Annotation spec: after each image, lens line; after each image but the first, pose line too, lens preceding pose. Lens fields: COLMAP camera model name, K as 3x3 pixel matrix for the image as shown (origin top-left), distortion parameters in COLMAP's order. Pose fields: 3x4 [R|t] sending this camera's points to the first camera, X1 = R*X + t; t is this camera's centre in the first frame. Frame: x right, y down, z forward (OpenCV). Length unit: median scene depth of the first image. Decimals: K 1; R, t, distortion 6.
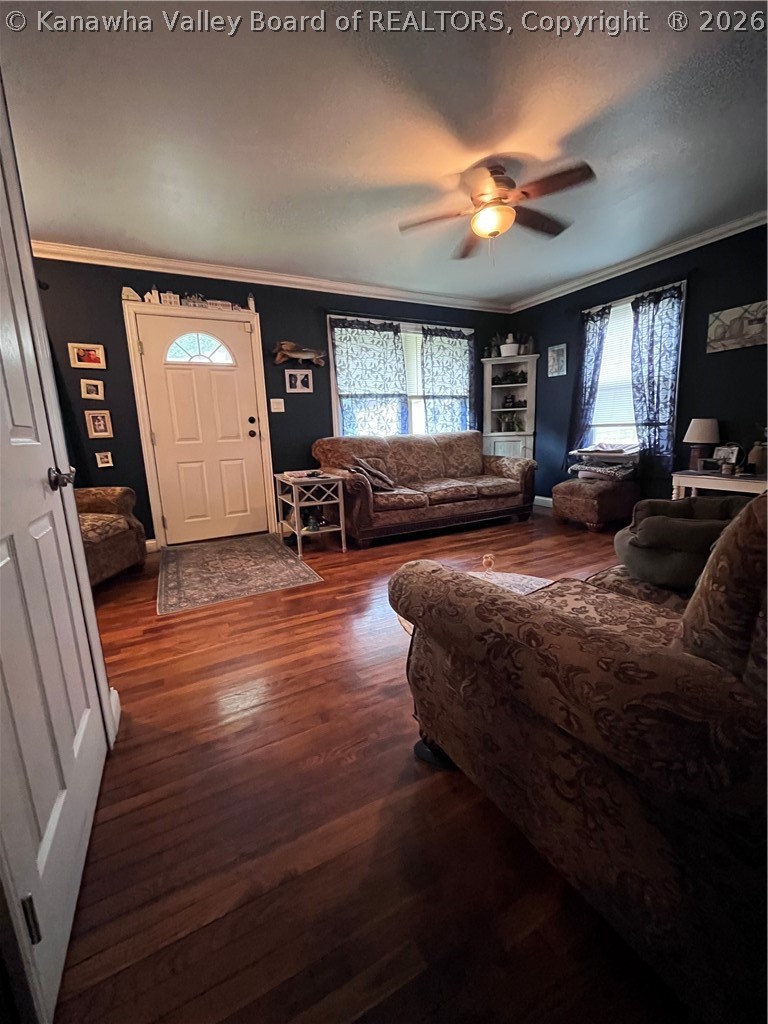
lens RADIAL K [[415.1, 0, 385.5], [0, 415.1, 506.4], [0, 0, 1]] dist [-0.003166, 0.000031]
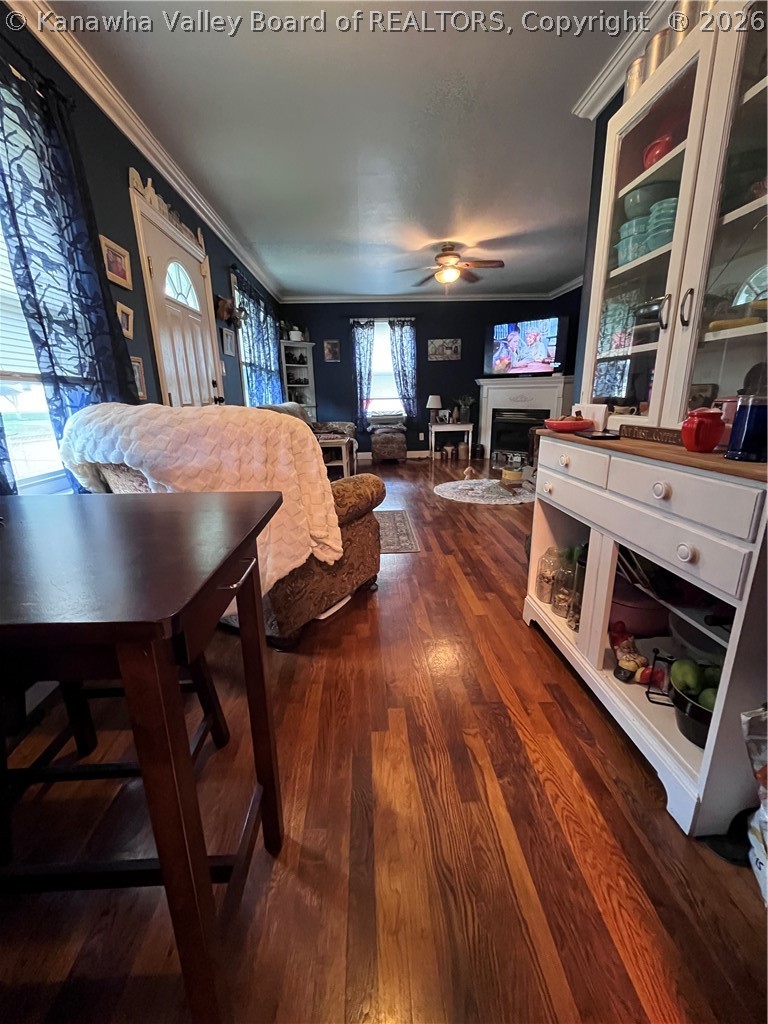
lens RADIAL K [[415.1, 0, 385.9], [0, 415.1, 506.2], [0, 0, 1]] dist [-0.003166, 0.000031]
pose [[0.416241, -0.209494, 0.884791, -1.150748], [0.175107, 0.973349, 0.148085, -0.036166], [-0.892234, 0.093294, 0.441832, 0.401649]]
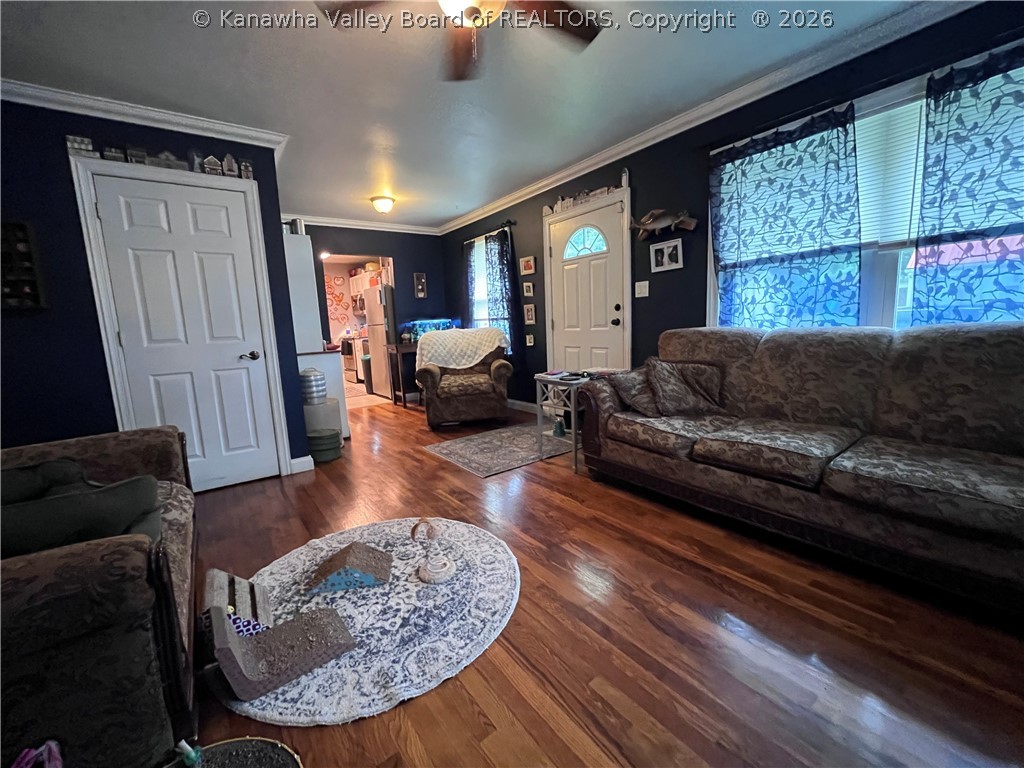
lens RADIAL K [[415.1, 0, 504.9], [0, 415.1, 380.6], [0, 0, 1]] dist [-0.003166, 0.000031]
pose [[0.142300, 0.162523, -0.976390, 0.675395], [-0.142960, 0.979460, 0.142199, -0.170133], [0.979445, 0.119349, 0.162611, 0.735234]]
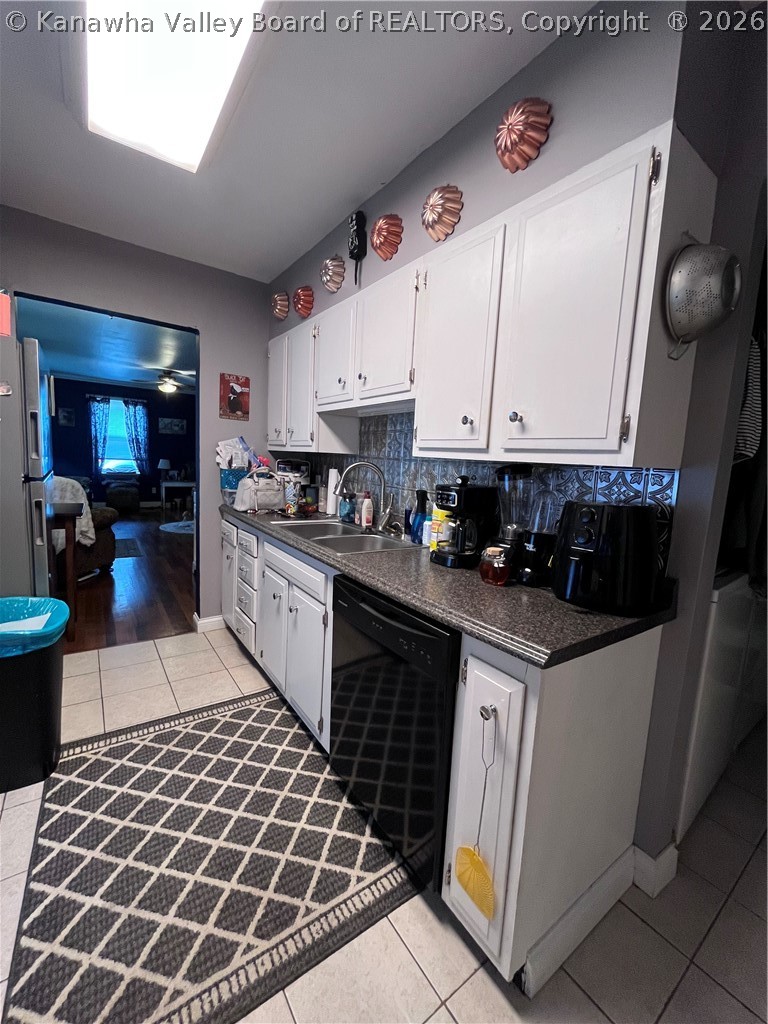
lens RADIAL K [[415.1, 0, 382.8], [0, 415.1, 509.6], [0, 0, 1]] dist [-0.003166, 0.000031]
pose [[-0.129352, -0.095500, 0.986989, -1.920022], [0.132706, 0.984730, 0.112674, -0.019917], [-0.982678, 0.145554, -0.114704, 0.037764]]
